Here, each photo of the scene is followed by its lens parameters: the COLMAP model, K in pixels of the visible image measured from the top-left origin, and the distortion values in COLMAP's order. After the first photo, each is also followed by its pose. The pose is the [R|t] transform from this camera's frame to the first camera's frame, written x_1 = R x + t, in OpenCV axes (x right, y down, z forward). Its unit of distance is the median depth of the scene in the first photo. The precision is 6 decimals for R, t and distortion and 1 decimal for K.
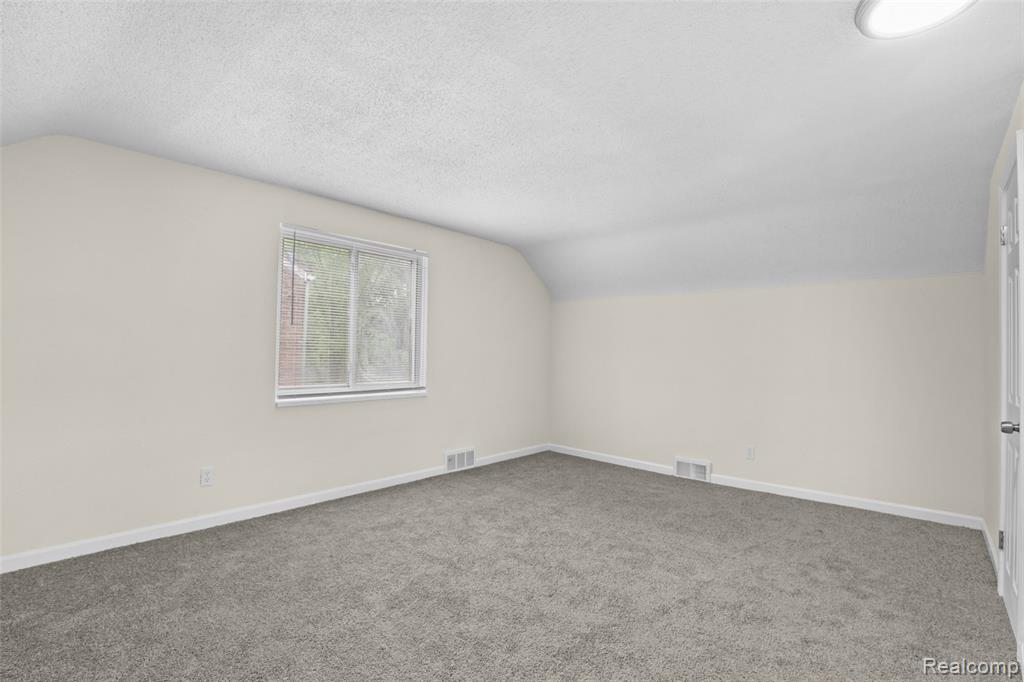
lens RADIAL K [[484.1, 0, 515.4], [0, 484.1, 339.9], [0, 0, 1]] dist [-0.029958, 0.001327]
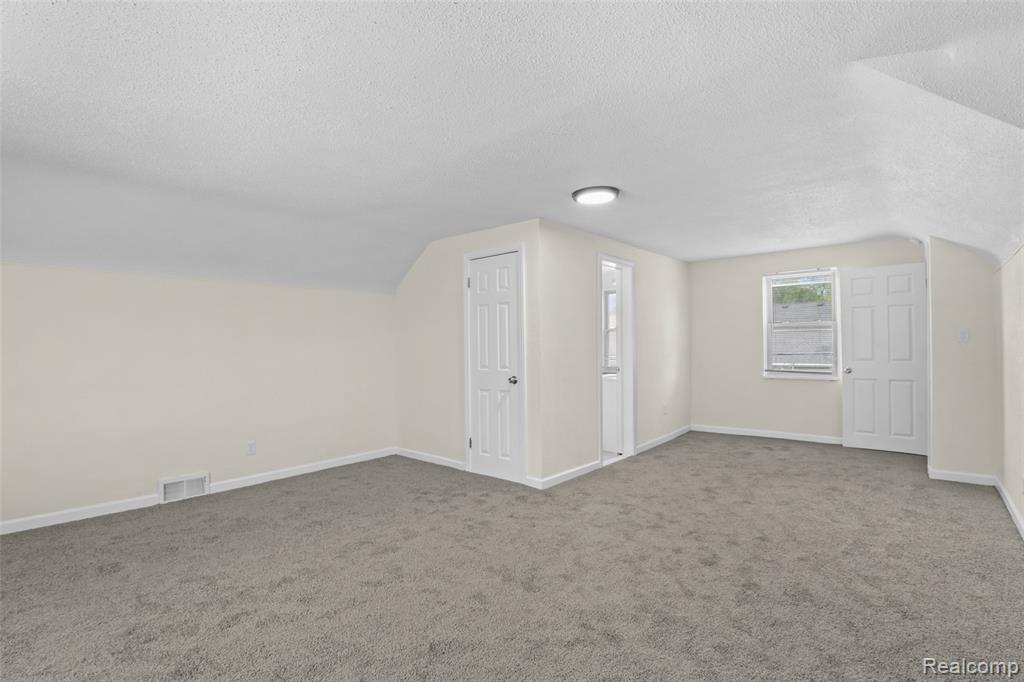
lens RADIAL K [[484.1, 0, 514.8], [0, 484.1, 342.2], [0, 0, 1]] dist [-0.029958, 0.001327]
pose [[-0.020073, -0.008088, 0.999766, -0.633409], [-0.014174, 0.999869, 0.007805, 0.000906], [-0.999698, -0.014014, -0.020185, 0.592677]]
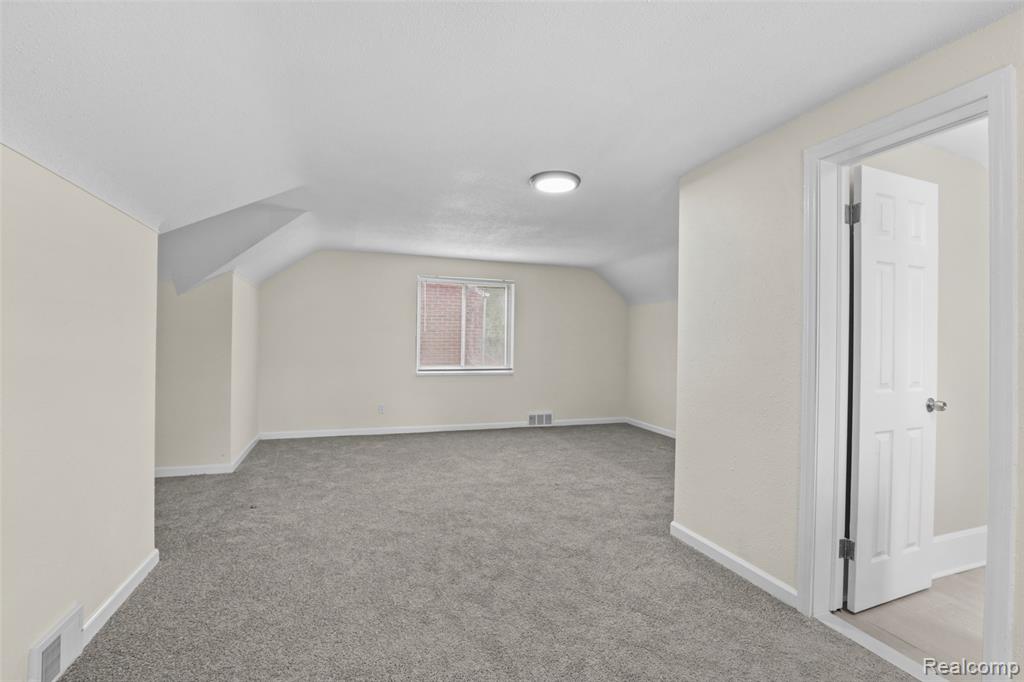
lens RADIAL K [[484.1, 0, 508.7], [0, 484.1, 342.5], [0, 0, 1]] dist [-0.029958, 0.001327]
pose [[0.863643, -0.009520, -0.504013, 0.740204], [0.016468, 0.999821, 0.009333, -0.001520], [0.503834, -0.016361, 0.863645, -0.428225]]
